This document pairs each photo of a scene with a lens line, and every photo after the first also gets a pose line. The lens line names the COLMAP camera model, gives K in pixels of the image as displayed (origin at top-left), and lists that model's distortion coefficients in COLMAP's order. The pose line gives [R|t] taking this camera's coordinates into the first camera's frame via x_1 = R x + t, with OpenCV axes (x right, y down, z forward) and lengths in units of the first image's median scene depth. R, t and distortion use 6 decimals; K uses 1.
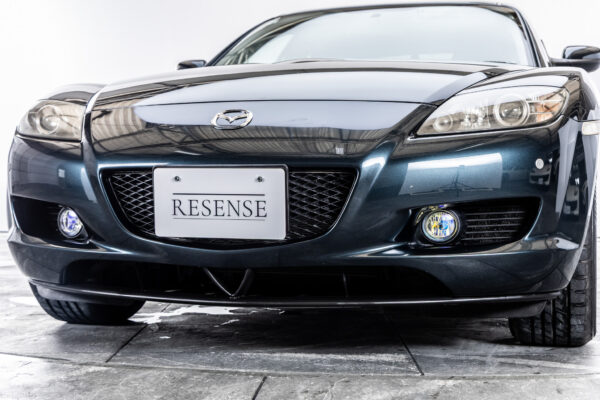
lens RADIAL K [[1001.2, 0, 278.8], [0, 1001.2, 198.5], [0, 0, 1]] dist [-0.014446, 0.000000]
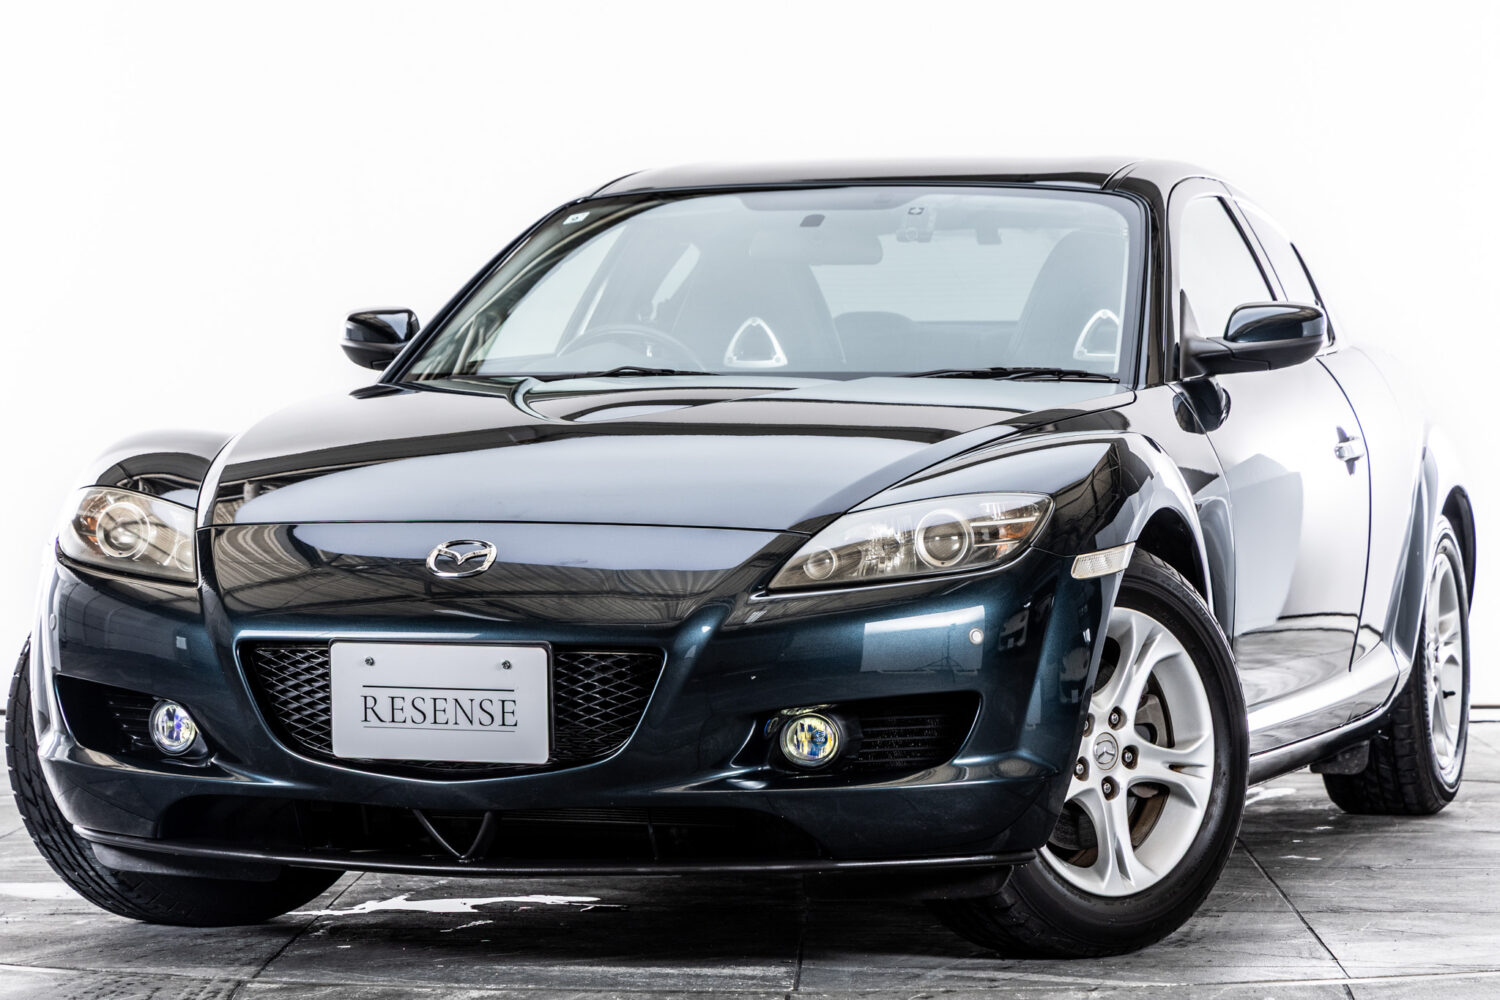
lens RADIAL K [[4298.4, 0, 758.6], [0, 4298.4, 514.4], [0, 0, 1]] dist [0.131634, 0.000000]
pose [[0.999957, -0.002406, -0.008946, 0.150086], [0.002452, 0.999984, 0.005117, -0.117226], [0.008933, -0.005139, 0.999947, -1.529934]]
